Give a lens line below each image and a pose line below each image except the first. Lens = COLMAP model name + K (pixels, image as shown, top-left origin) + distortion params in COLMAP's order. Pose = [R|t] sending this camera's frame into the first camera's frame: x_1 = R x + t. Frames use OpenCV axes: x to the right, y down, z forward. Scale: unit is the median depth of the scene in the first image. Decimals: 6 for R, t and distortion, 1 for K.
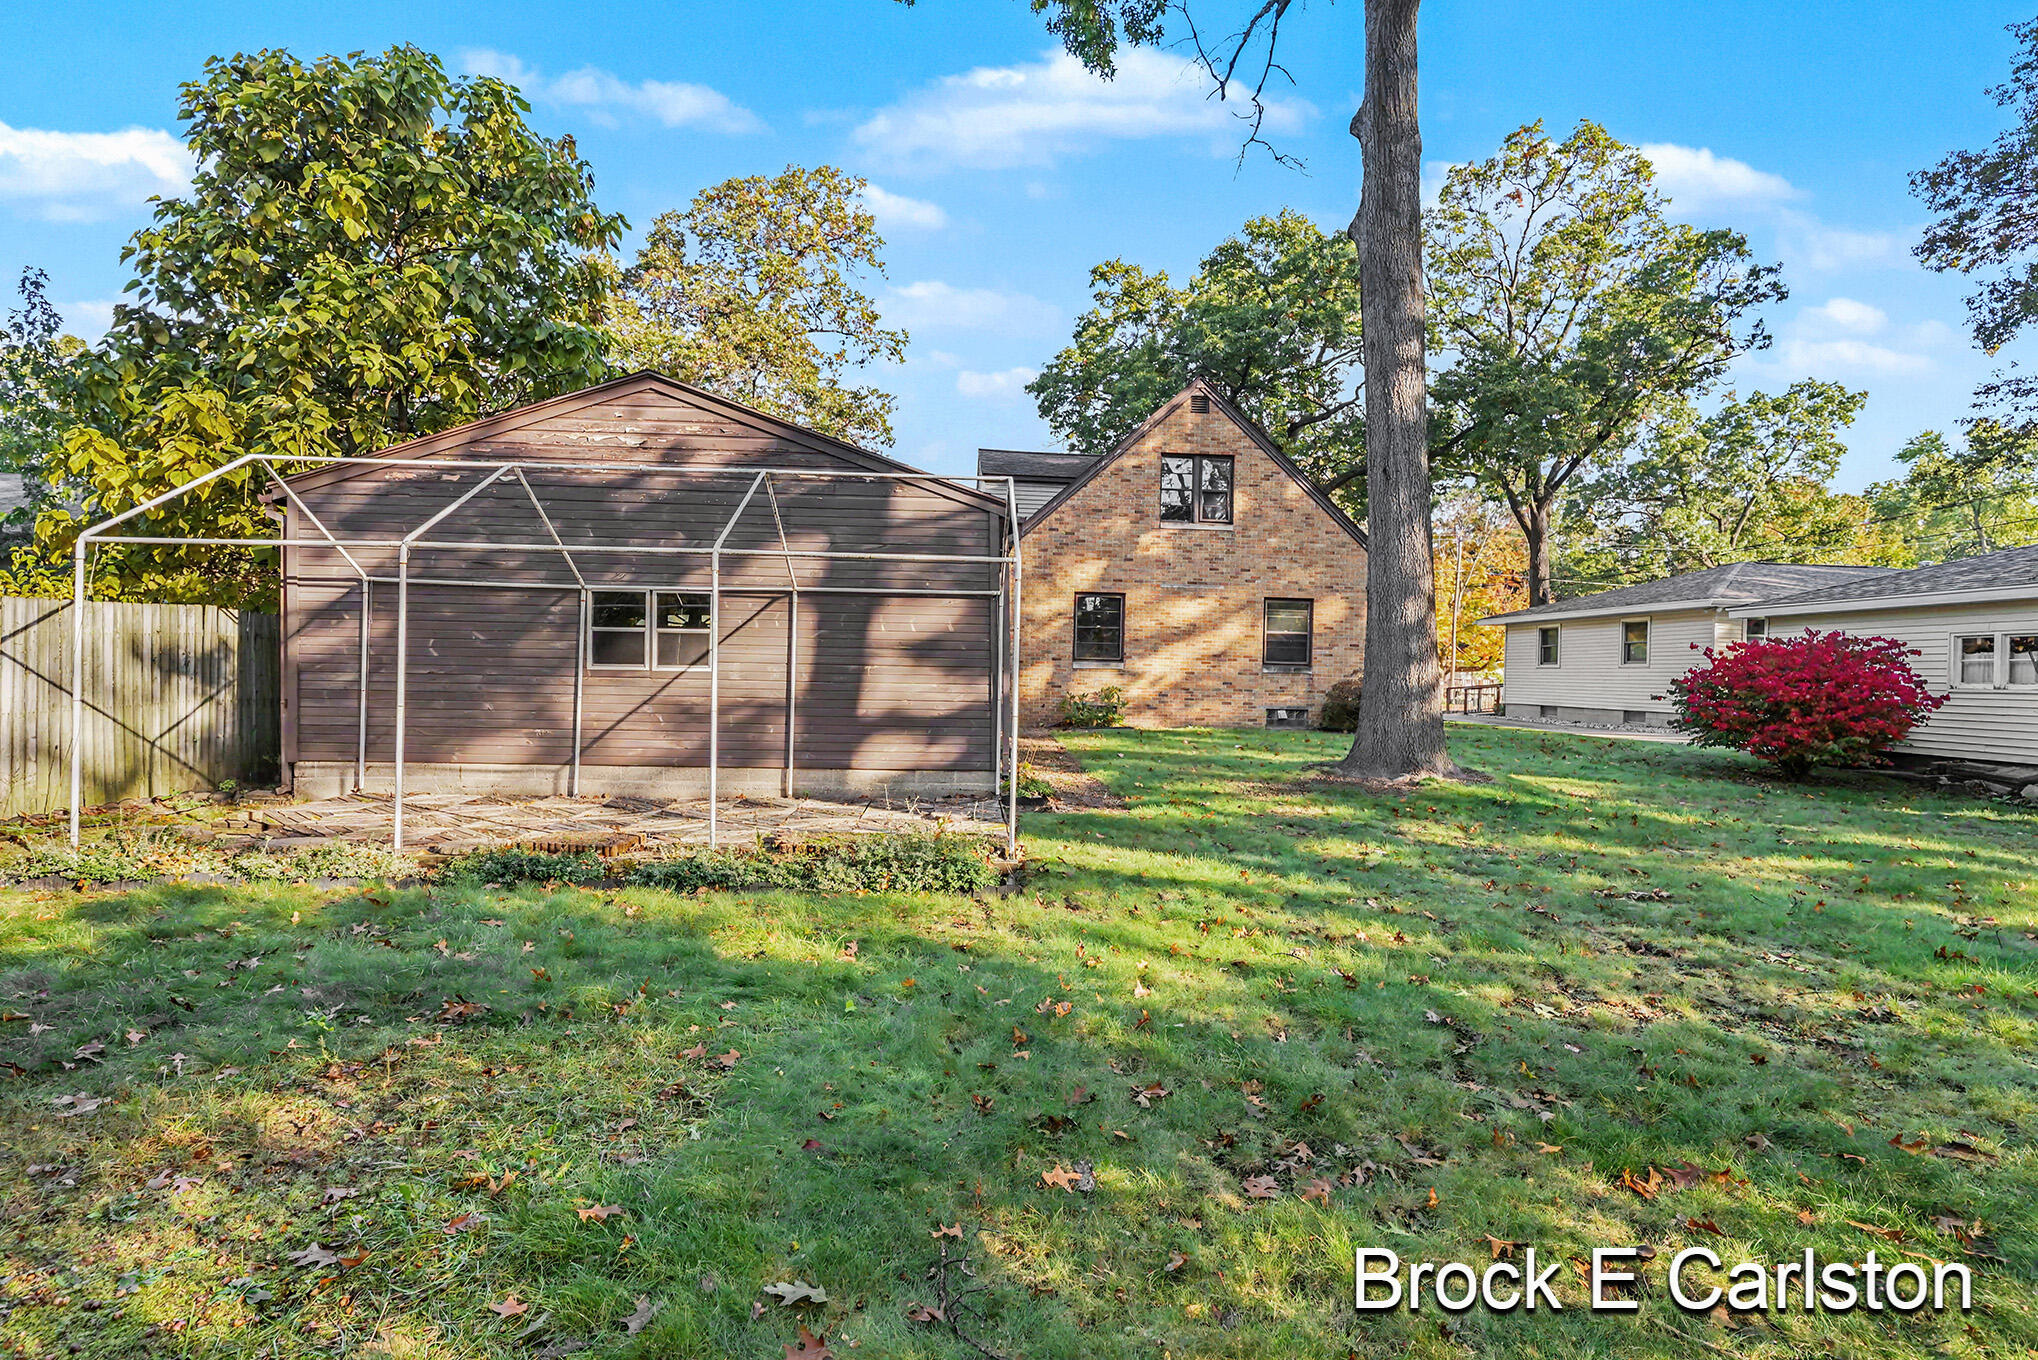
lens RADIAL K [[985.6, 0, 1011.7], [0, 985.6, 675.5], [0, 0, 1]] dist [-0.002522, 0.001316]
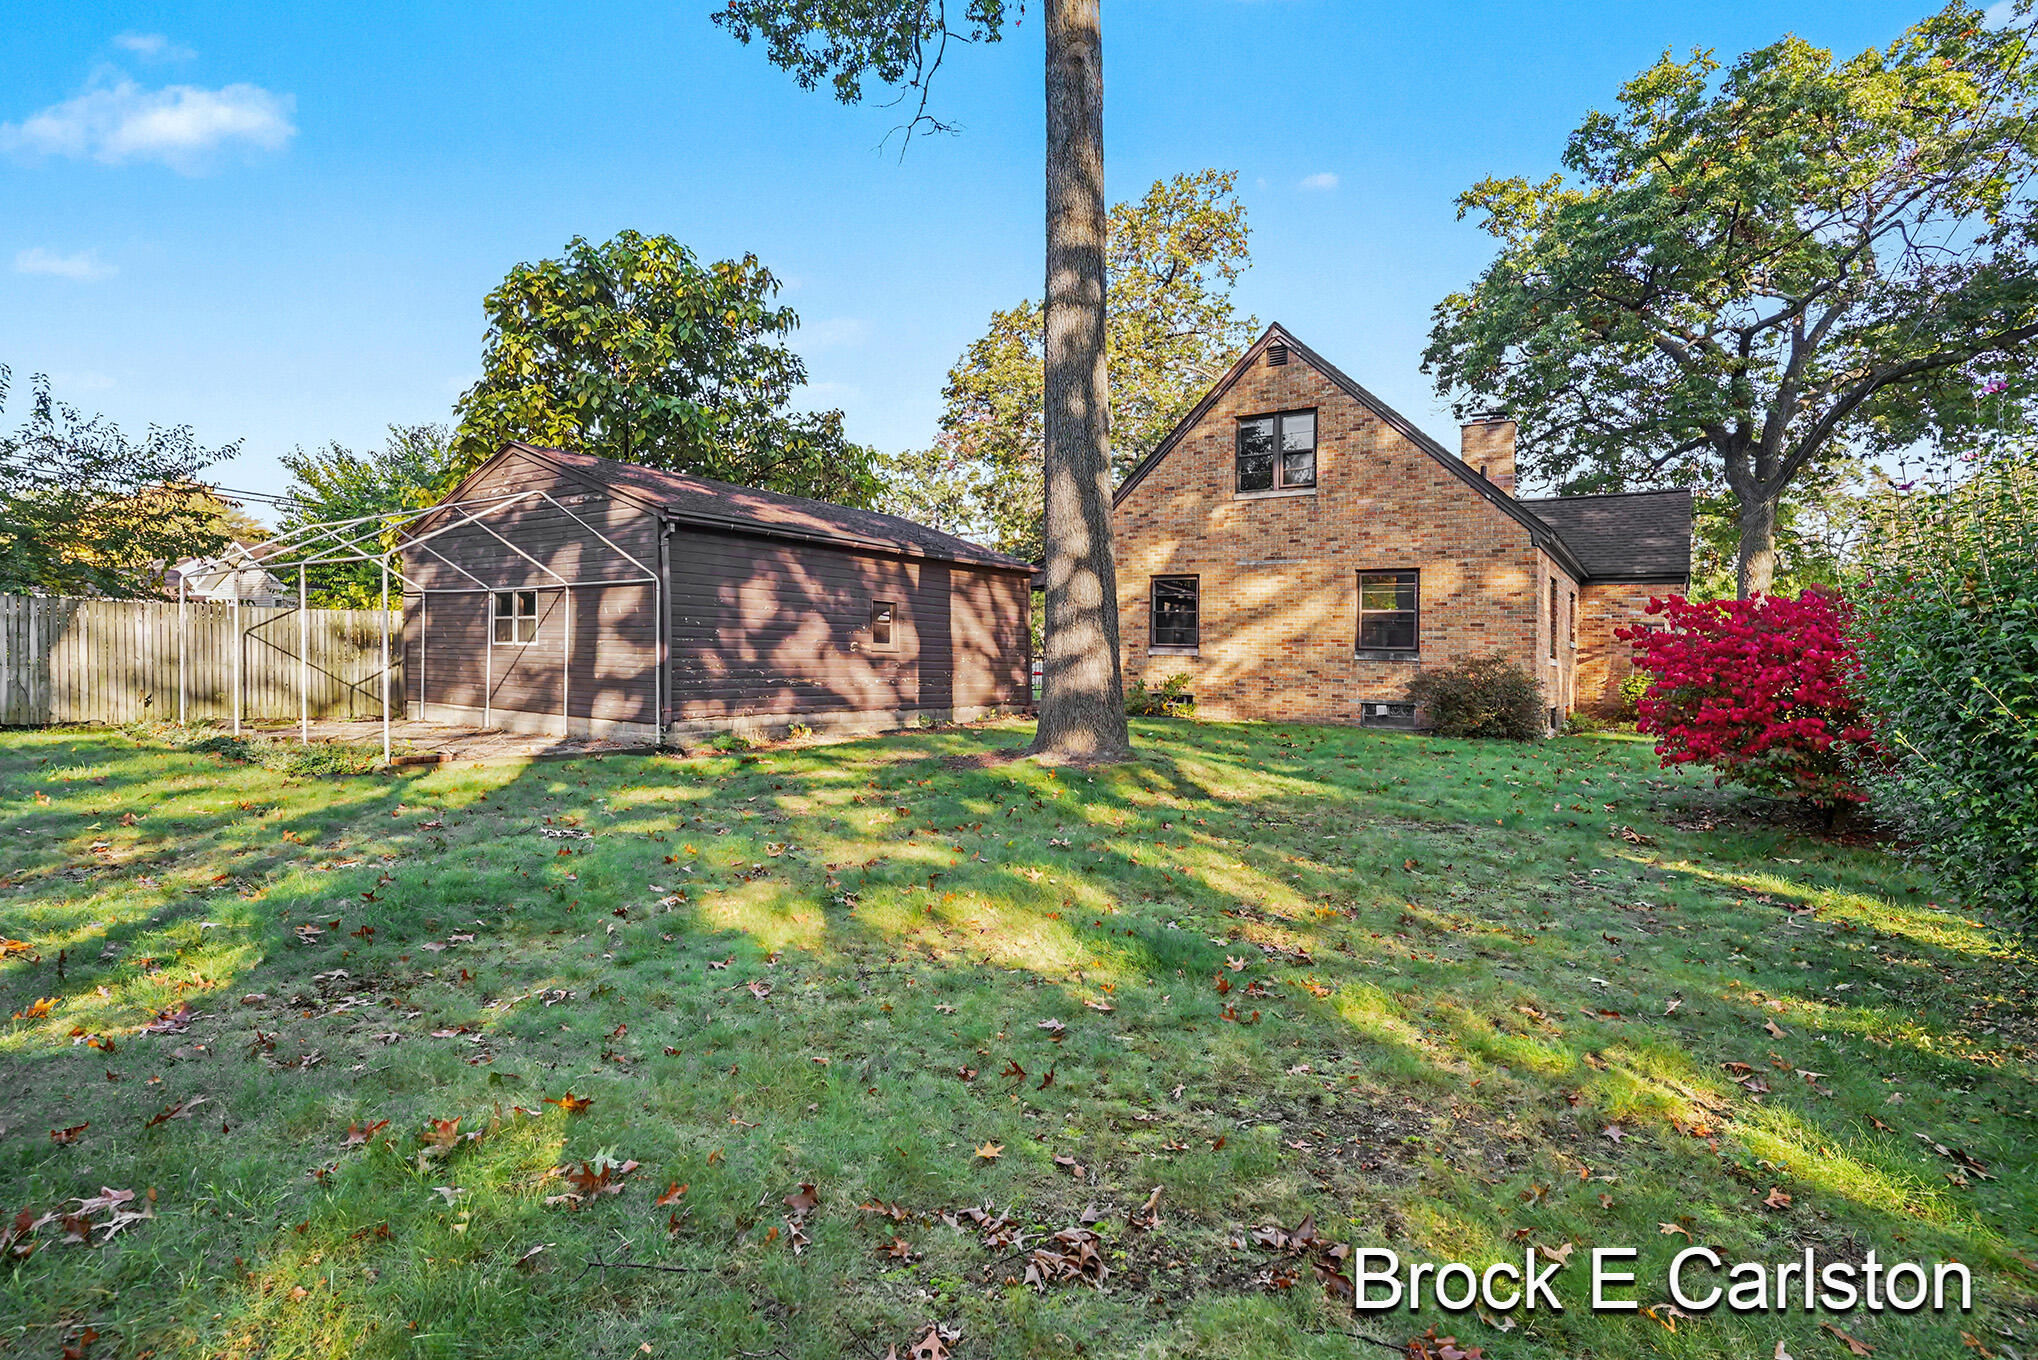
lens RADIAL K [[985.6, 0, 1011.2], [0, 985.6, 675.8], [0, 0, 1]] dist [-0.002522, 0.001316]
pose [[0.773877, 0.009397, -0.633266, 0.567800], [-0.013321, 0.999910, -0.001442, 0.016691], [0.633196, 0.009552, 0.773933, 0.167251]]
